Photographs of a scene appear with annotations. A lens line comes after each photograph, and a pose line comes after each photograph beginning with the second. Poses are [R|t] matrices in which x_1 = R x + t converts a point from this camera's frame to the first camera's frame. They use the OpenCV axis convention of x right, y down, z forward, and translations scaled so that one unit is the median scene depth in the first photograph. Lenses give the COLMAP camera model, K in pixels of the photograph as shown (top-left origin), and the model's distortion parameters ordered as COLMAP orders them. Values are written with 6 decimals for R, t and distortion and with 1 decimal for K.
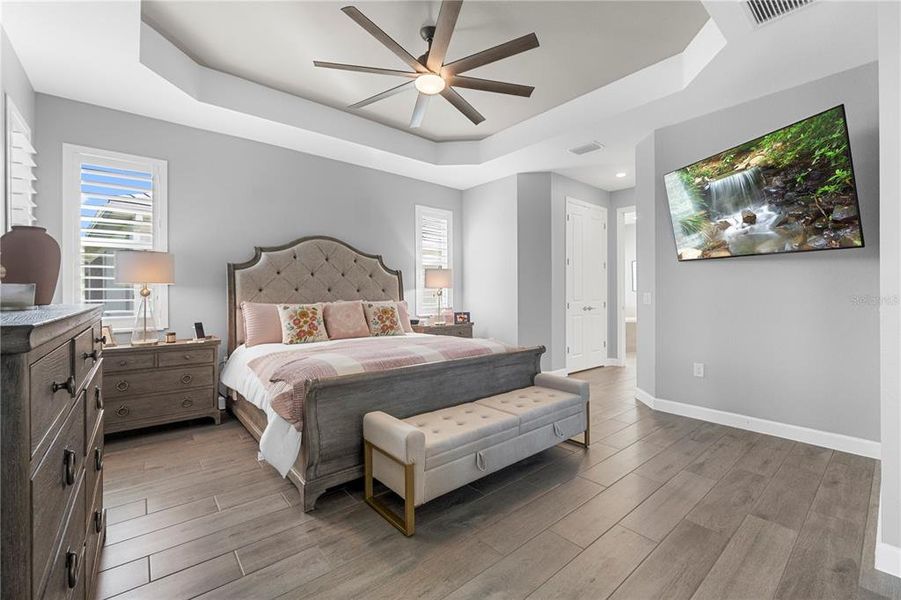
lens RADIAL K [[378.4, 0, 449.9], [0, 378.4, 297.0], [0, 0, 1]] dist [-0.008654, -0.000080]
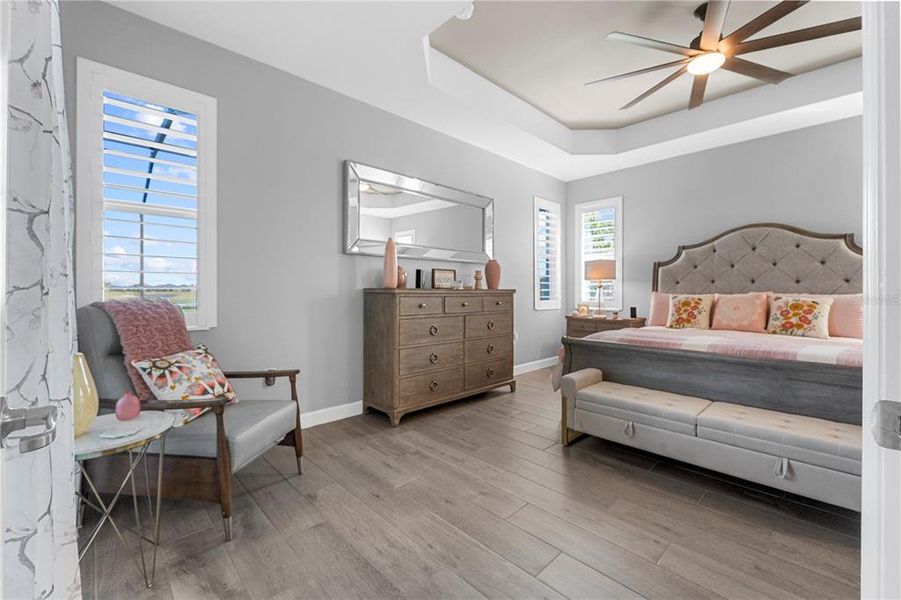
lens RADIAL K [[378.4, 0, 449.9], [0, 378.4, 297.0], [0, 0, 1]] dist [-0.008654, -0.000080]
pose [[0.066433, 0.026822, -0.997430, 0.660387], [0.000076, 0.999638, 0.026886, -0.004776], [0.997791, -0.001862, 0.066407, 0.208064]]
